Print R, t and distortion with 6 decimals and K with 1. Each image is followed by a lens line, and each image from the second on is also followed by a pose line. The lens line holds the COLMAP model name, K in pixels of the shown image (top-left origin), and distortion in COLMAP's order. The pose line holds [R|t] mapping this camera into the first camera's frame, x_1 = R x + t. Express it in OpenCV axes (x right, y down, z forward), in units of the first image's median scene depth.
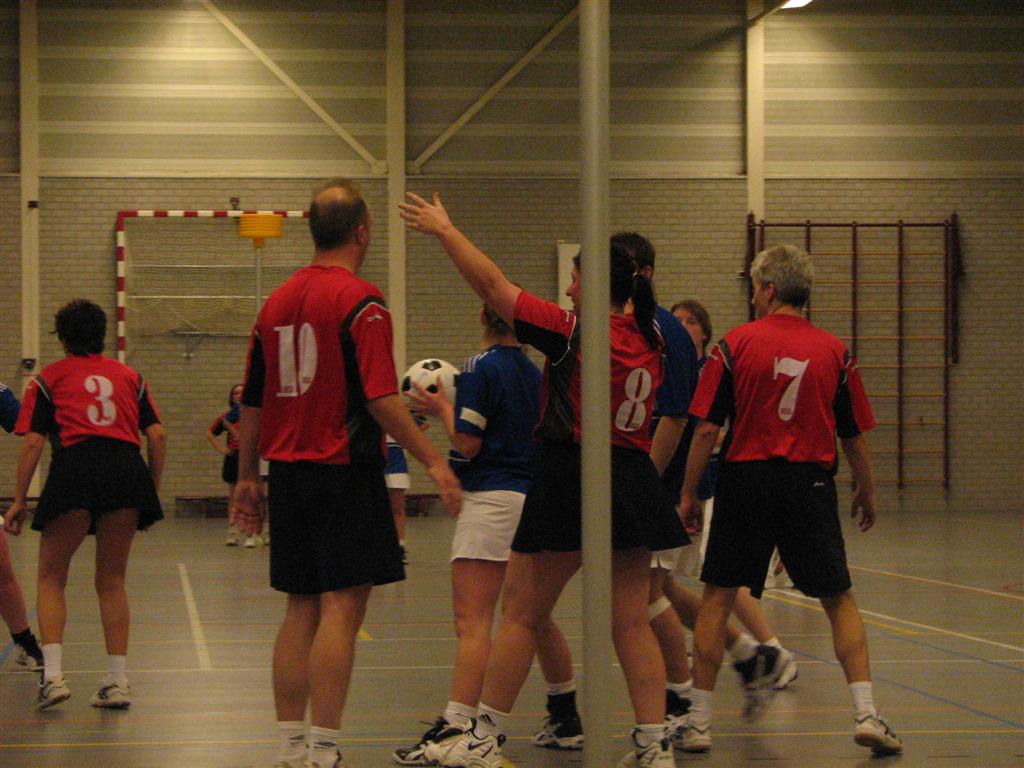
lens RADIAL K [[3149.8, 0, 456.7], [0, 3149.8, 428.5], [0, 0, 1]] dist [0.178494, 0.000000]
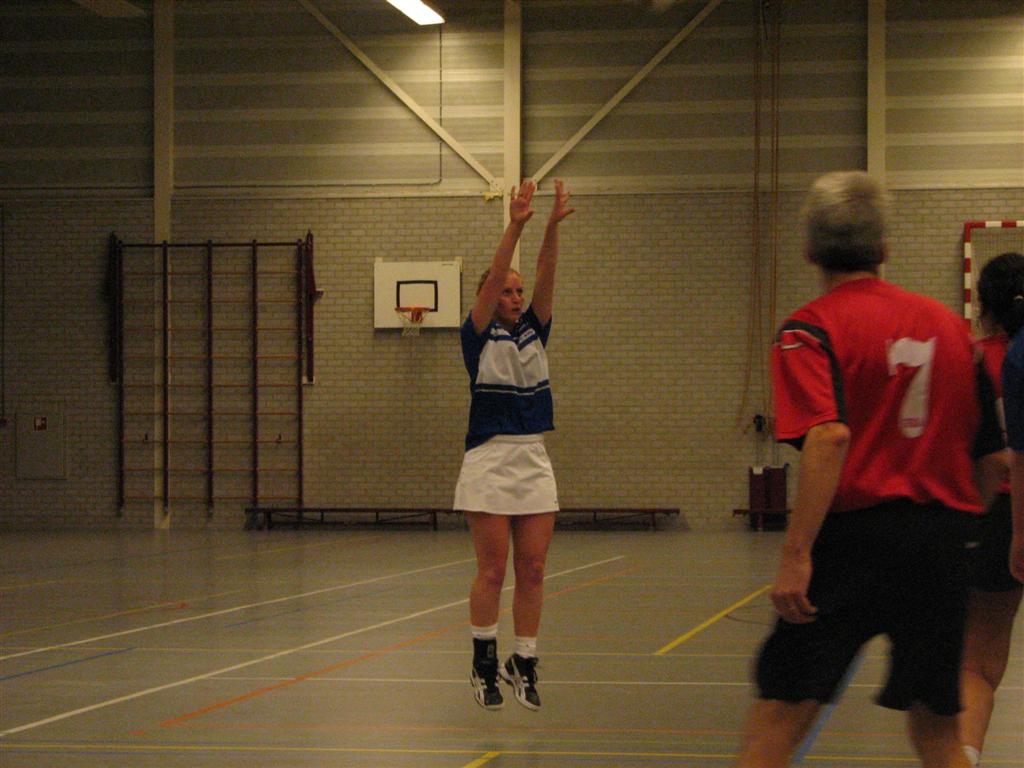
lens RADIAL K [[3149.8, 0, 499.1], [0, 3149.8, 422.4], [0, 0, 1]] dist [0.178494, 0.000000]
pose [[0.966072, 0.001631, -0.258267, 0.237490], [-0.003139, 0.999980, -0.005427, -0.001223], [0.258254, 0.006054, 0.966058, 0.023924]]
